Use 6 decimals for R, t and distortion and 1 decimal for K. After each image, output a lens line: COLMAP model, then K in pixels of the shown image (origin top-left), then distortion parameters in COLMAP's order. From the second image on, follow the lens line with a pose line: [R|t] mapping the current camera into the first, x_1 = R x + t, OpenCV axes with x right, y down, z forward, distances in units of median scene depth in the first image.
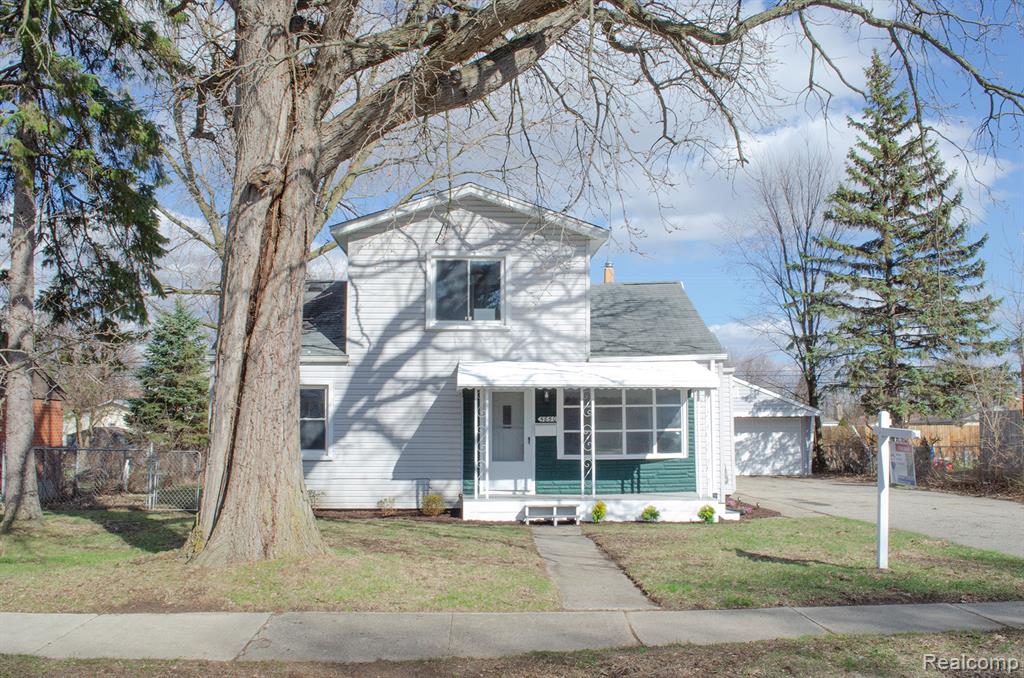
lens RADIAL K [[1005.8, 0, 510.0], [0, 1005.8, 338.9], [0, 0, 1]] dist [-0.053675, 0.000000]
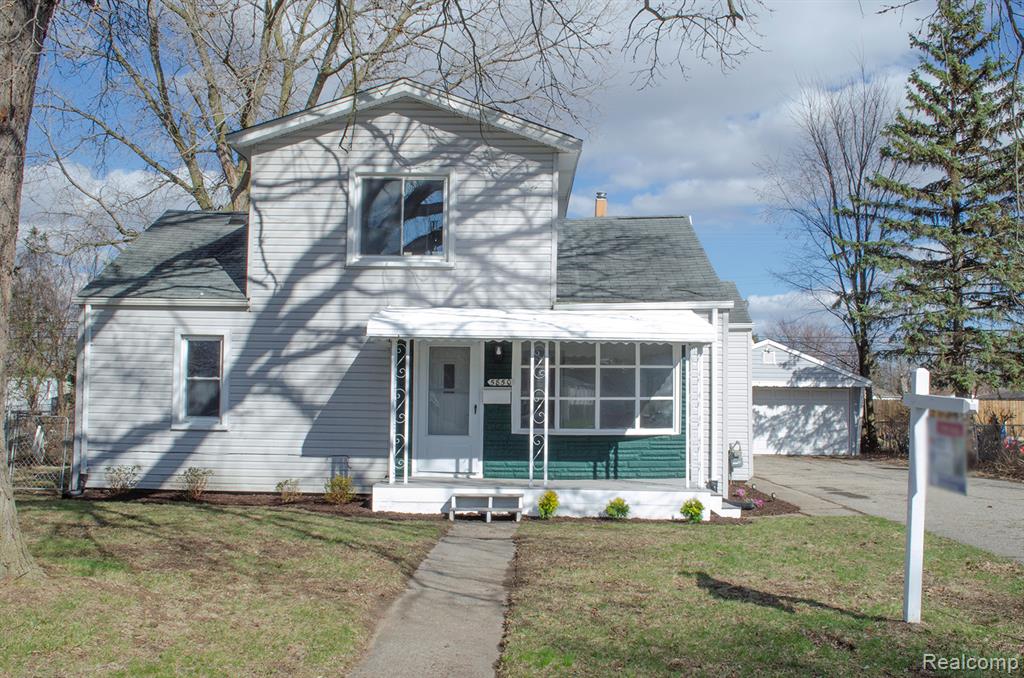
lens RADIAL K [[1019.7, 0, 512.5], [0, 1019.7, 342.9], [0, 0, 1]] dist [-0.059629, 0.000000]
pose [[0.998353, 0.010984, -0.056314, 0.090352], [-0.009062, 0.999371, 0.034279, 0.021620], [0.056655, -0.033712, 0.997824, 0.208637]]
